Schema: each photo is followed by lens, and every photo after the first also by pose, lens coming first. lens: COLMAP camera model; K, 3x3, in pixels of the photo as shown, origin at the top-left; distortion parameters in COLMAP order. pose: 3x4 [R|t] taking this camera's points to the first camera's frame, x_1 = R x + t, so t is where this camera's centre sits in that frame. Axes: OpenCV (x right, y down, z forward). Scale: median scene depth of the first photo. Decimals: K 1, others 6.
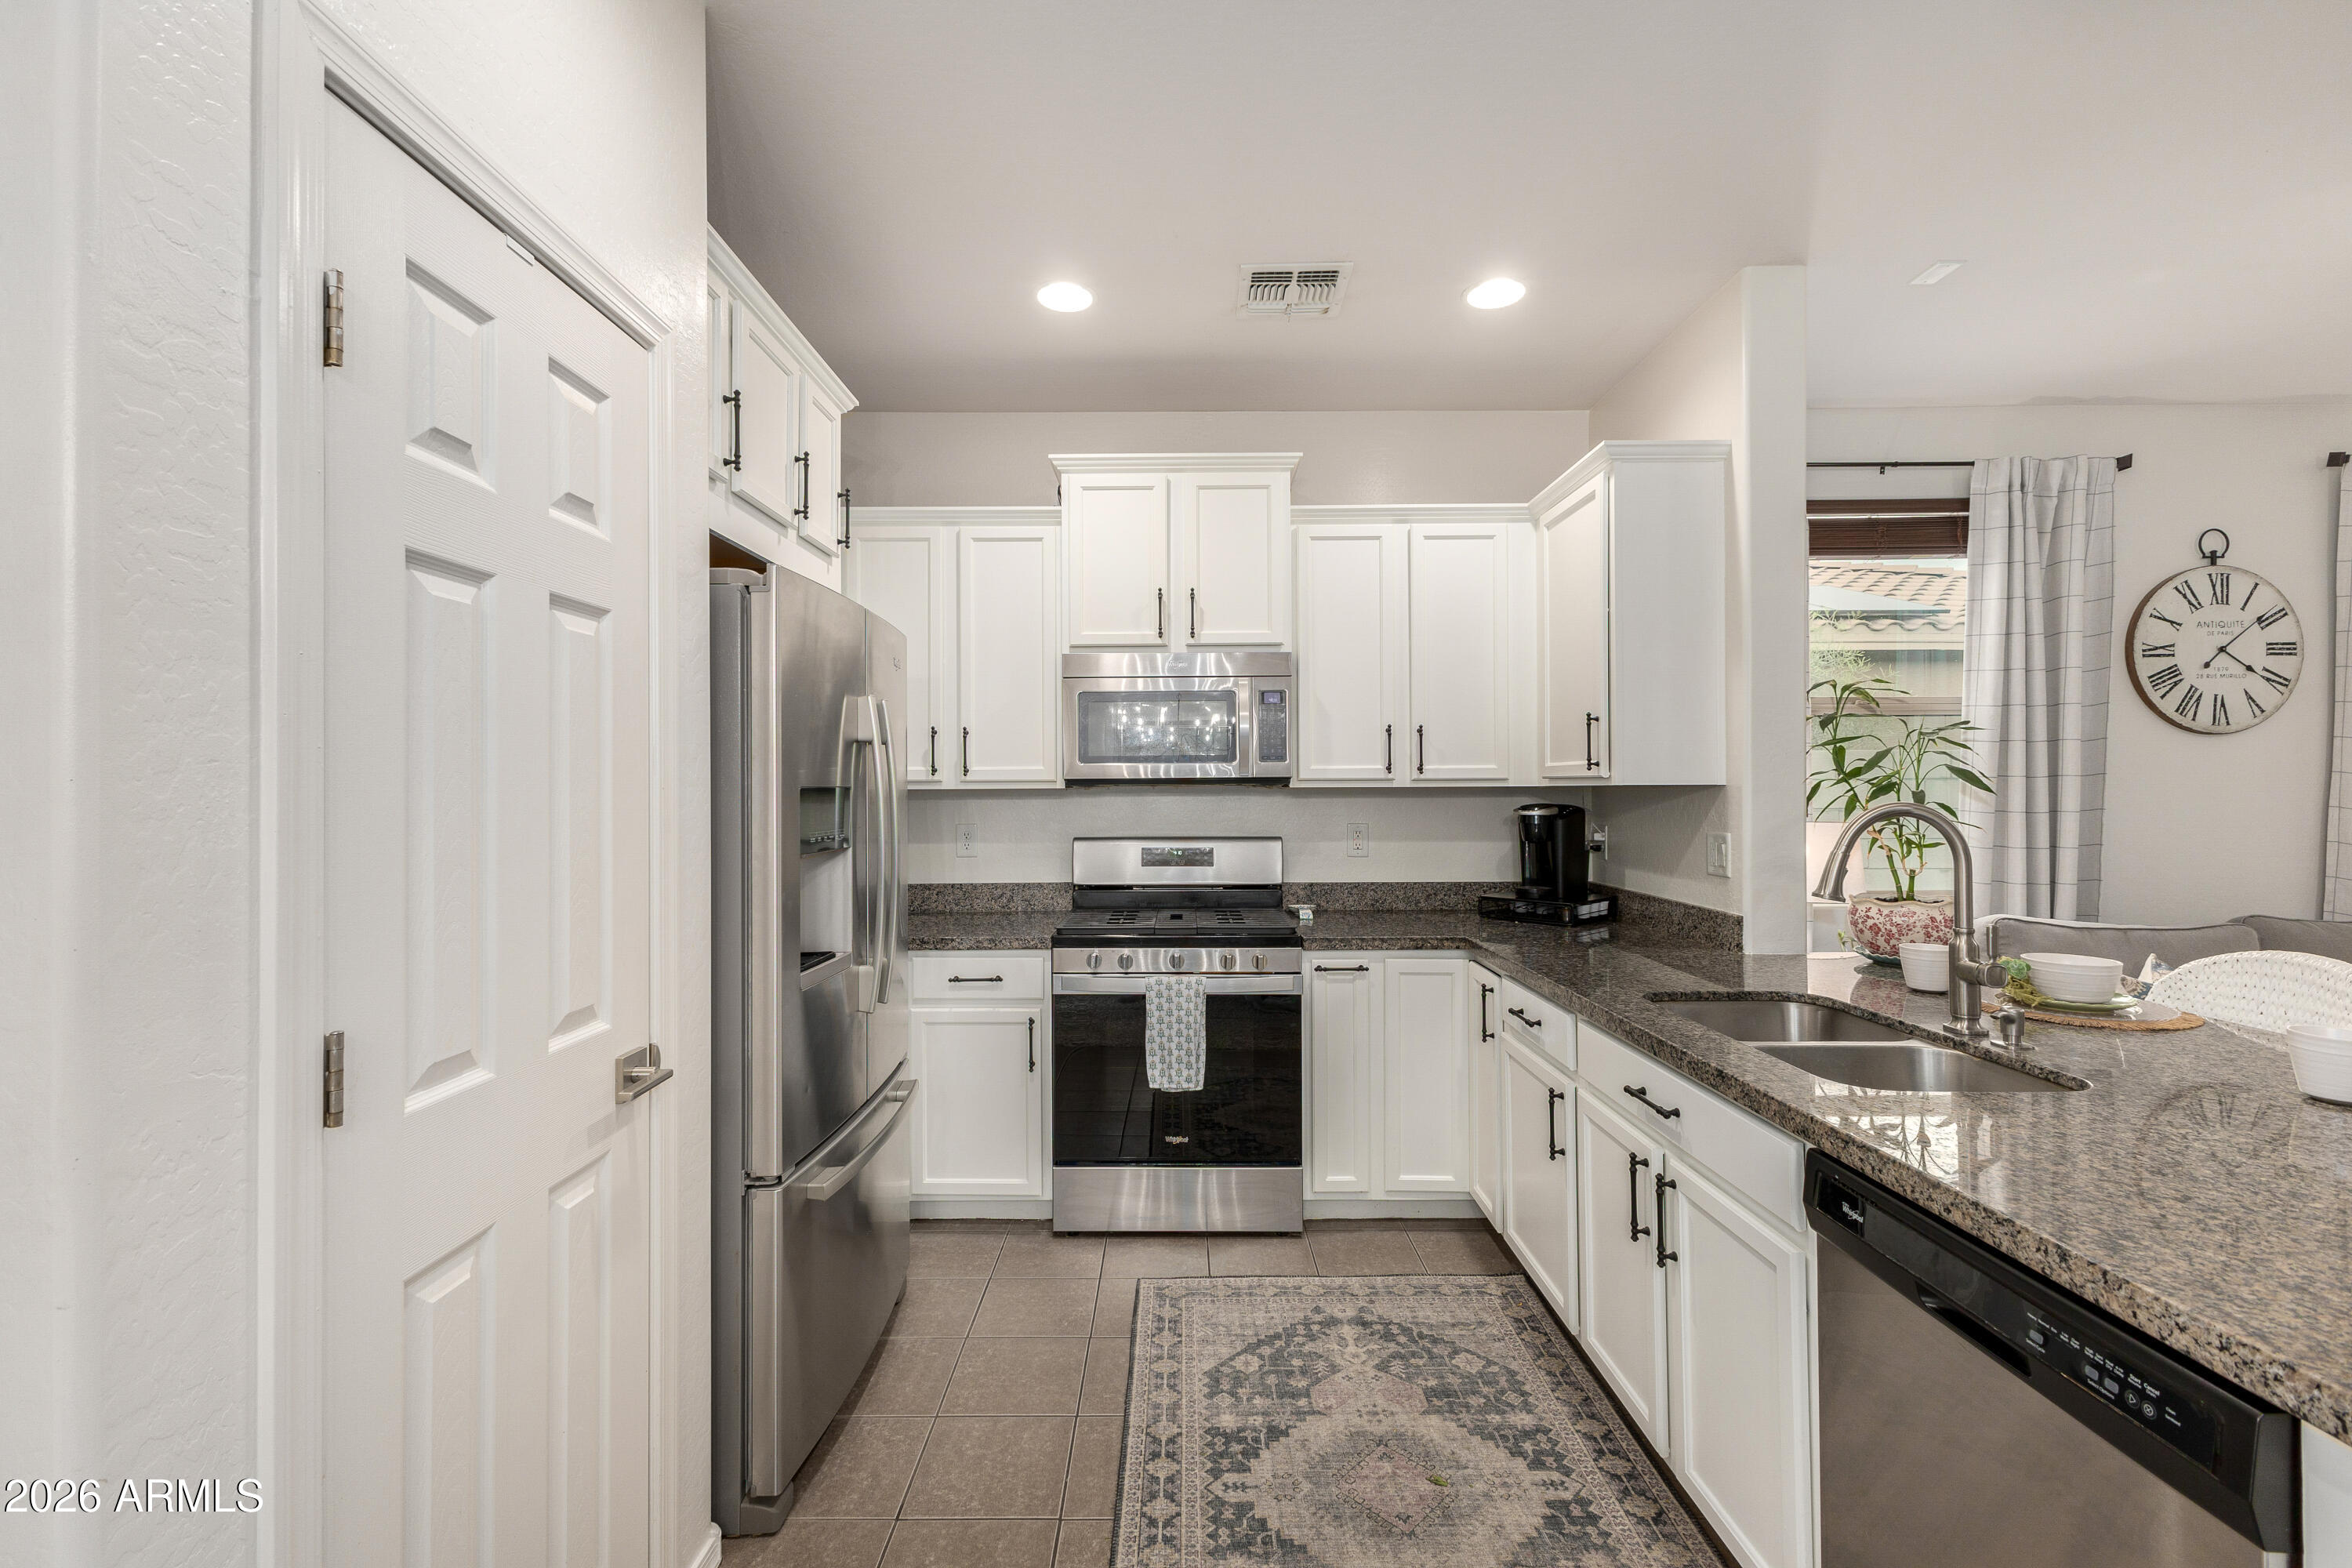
lens RADIAL K [[1014.3, 0, 1176.0], [0, 1014.3, 778.6], [0, 0, 1]] dist [0.017479, -0.005275]
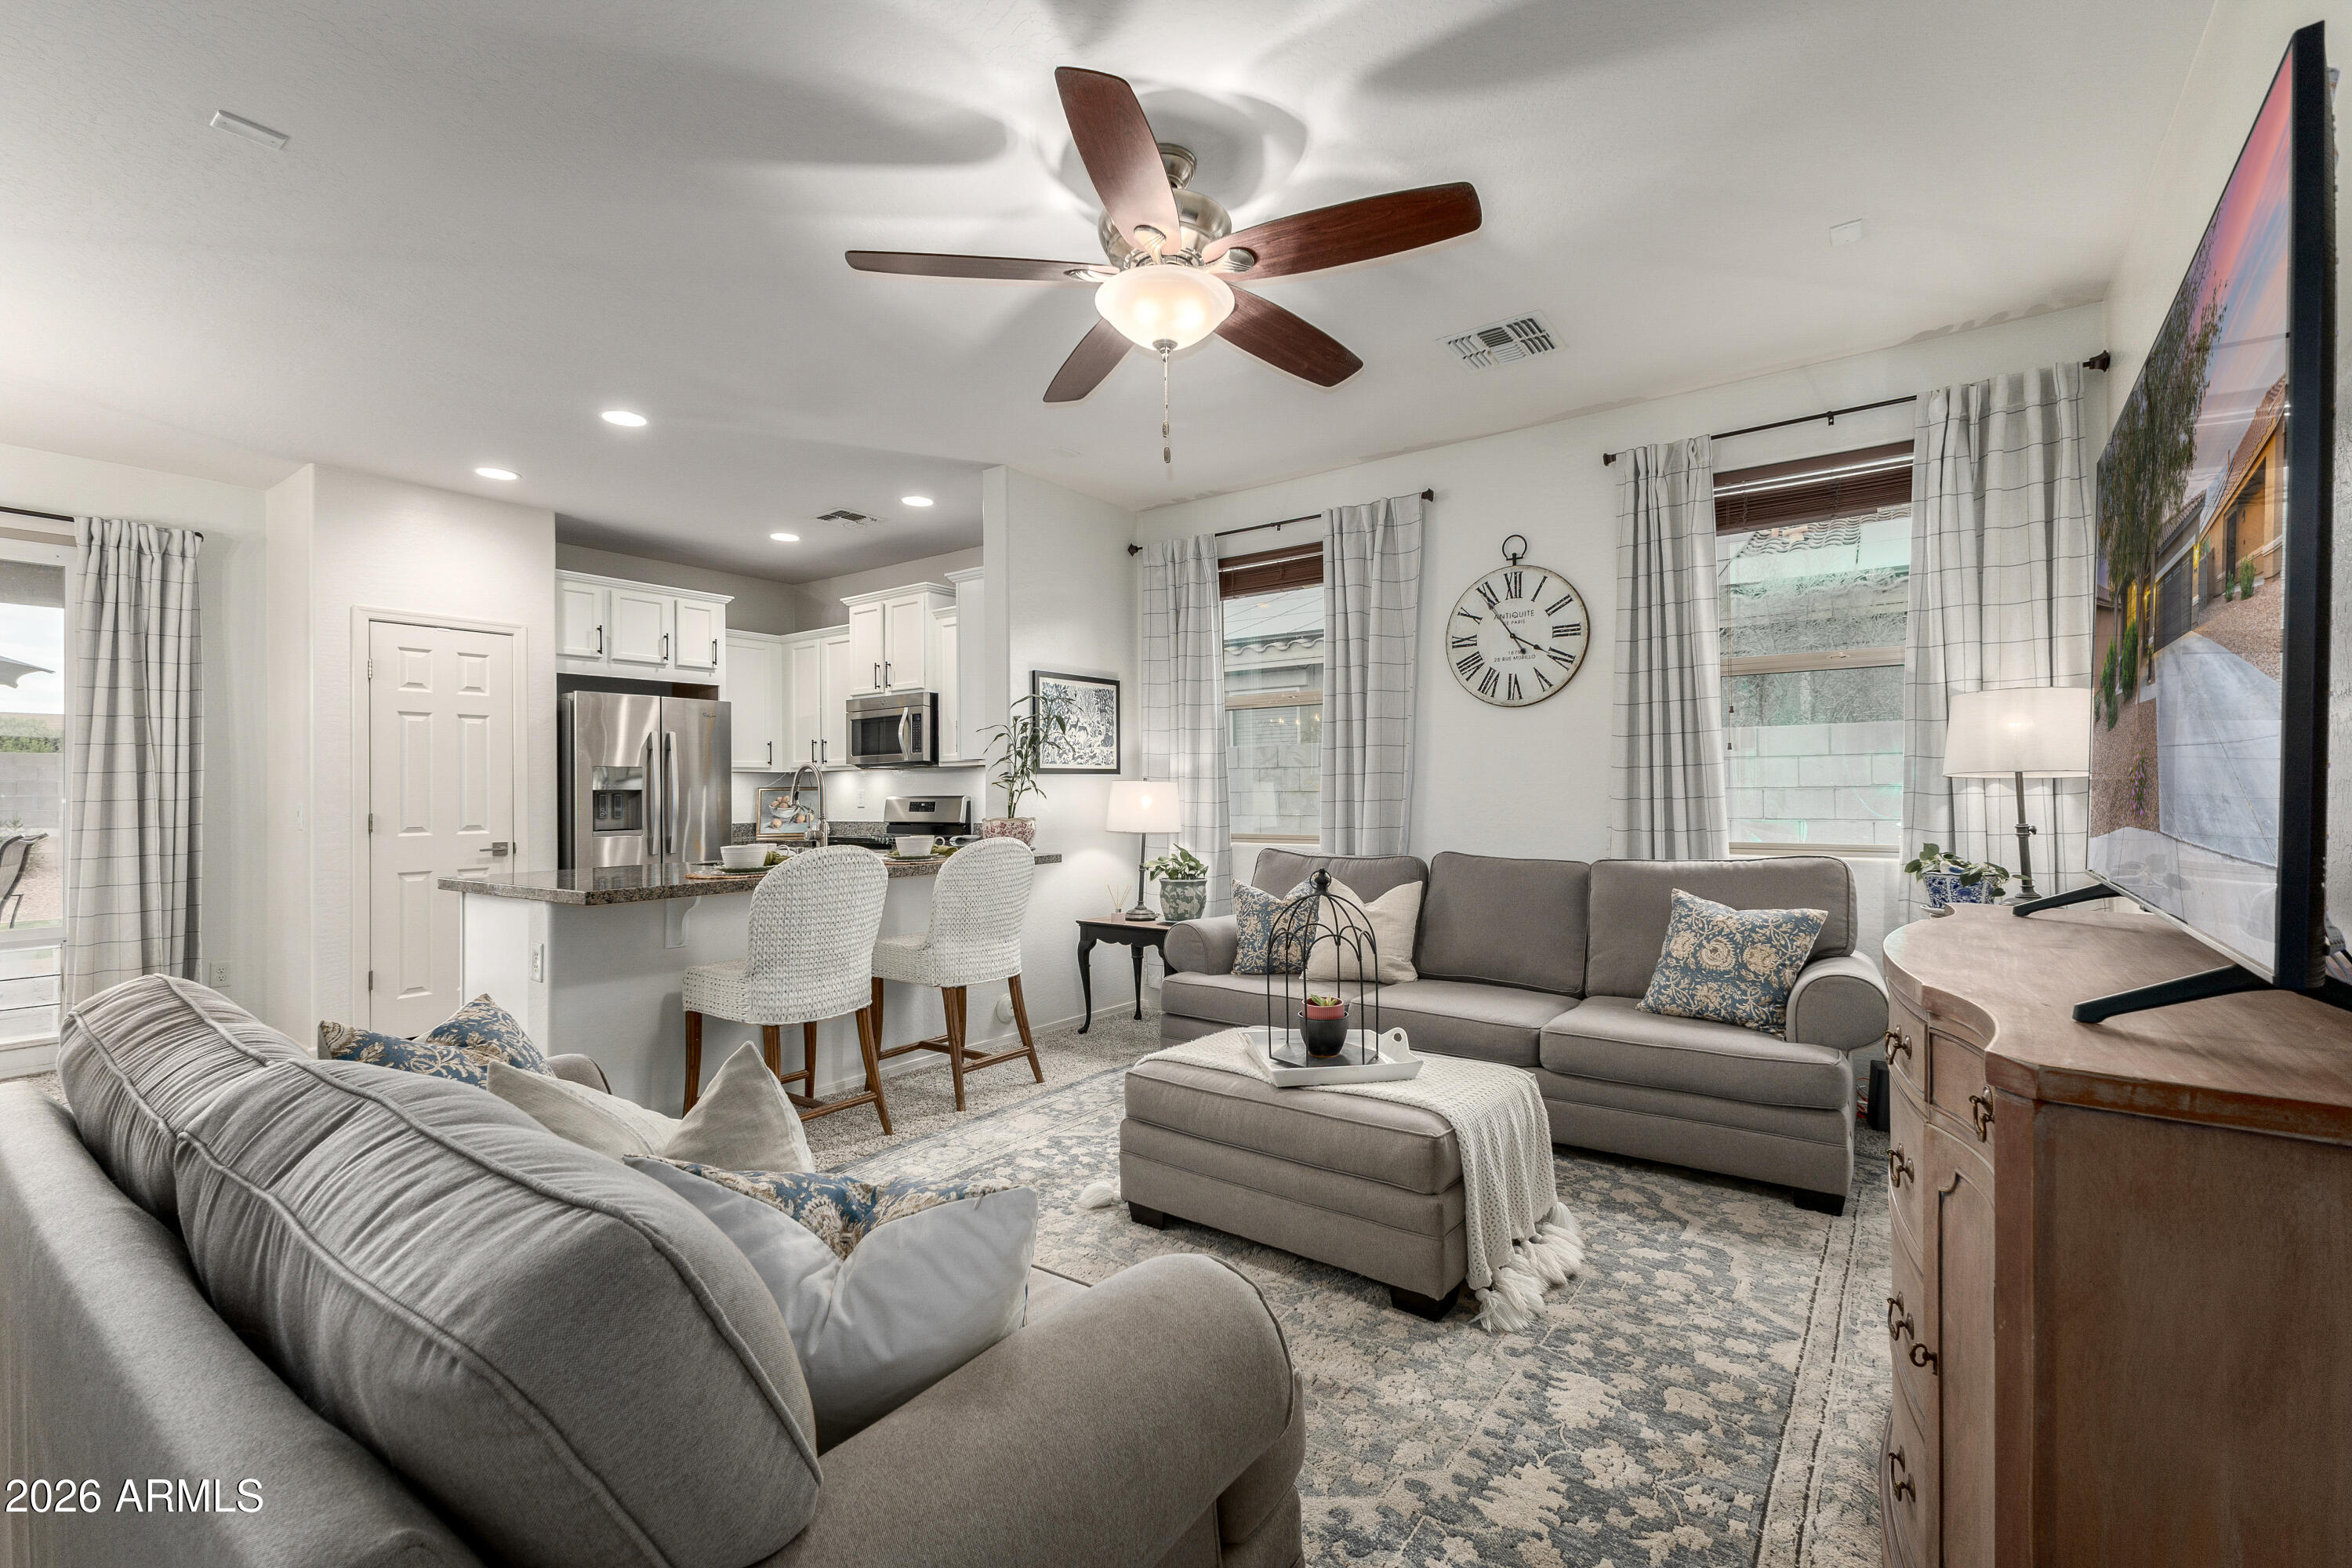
lens RADIAL K [[1013.2, 0, 1175.9], [0, 1013.2, 777.9], [0, 0, 1]] dist [0.012643, -0.000927]
pose [[0.811694, -0.014184, -0.583911, 1.741605], [0.011528, 0.999899, -0.008263, 0.056311], [0.583970, -0.000024, 0.811775, -0.239088]]
